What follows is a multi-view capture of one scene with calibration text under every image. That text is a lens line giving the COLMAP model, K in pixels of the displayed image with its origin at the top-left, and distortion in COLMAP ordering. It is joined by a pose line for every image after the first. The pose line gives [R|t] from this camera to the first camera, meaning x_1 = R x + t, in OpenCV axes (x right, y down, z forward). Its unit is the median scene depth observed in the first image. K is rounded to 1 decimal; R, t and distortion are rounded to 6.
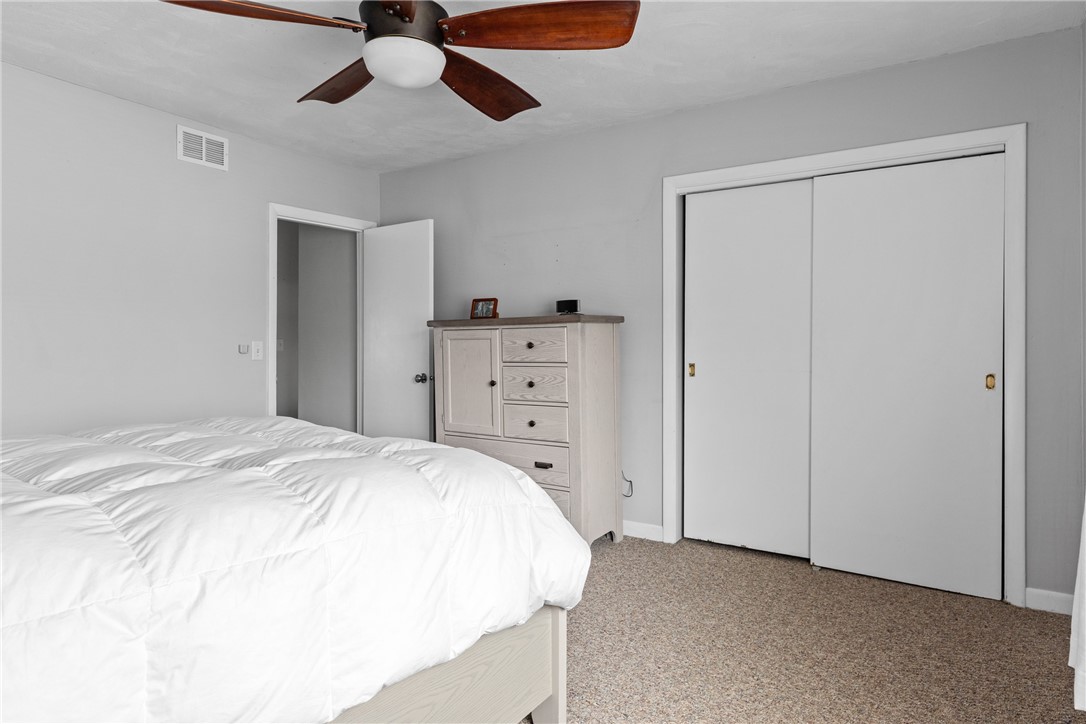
lens RADIAL K [[619.5, 0, 541.9], [0, 619.5, 344.9], [0, 0, 1]] dist [0.007762, -0.000078]
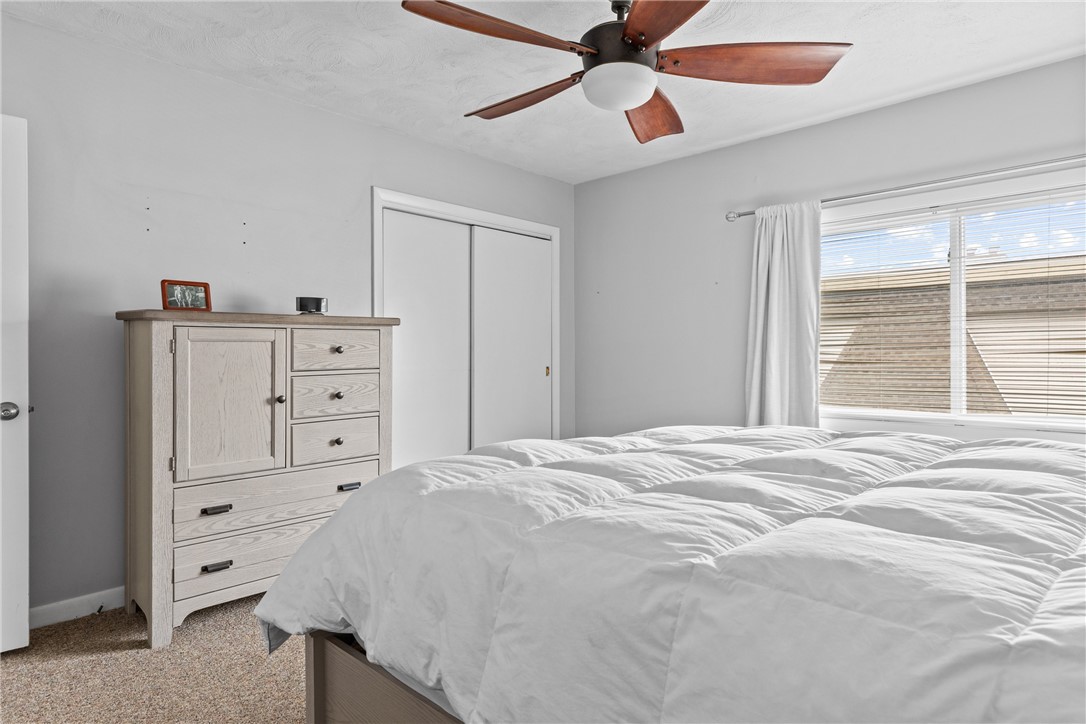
lens RADIAL K [[619.5, 0, 541.9], [0, 619.5, 344.9], [0, 0, 1]] dist [0.007762, -0.000078]
pose [[0.193641, 0.009650, 0.981025, -0.777002], [0.001326, 0.999948, -0.010097, 0.003034], [-0.981072, 0.003256, 0.193618, 0.545288]]
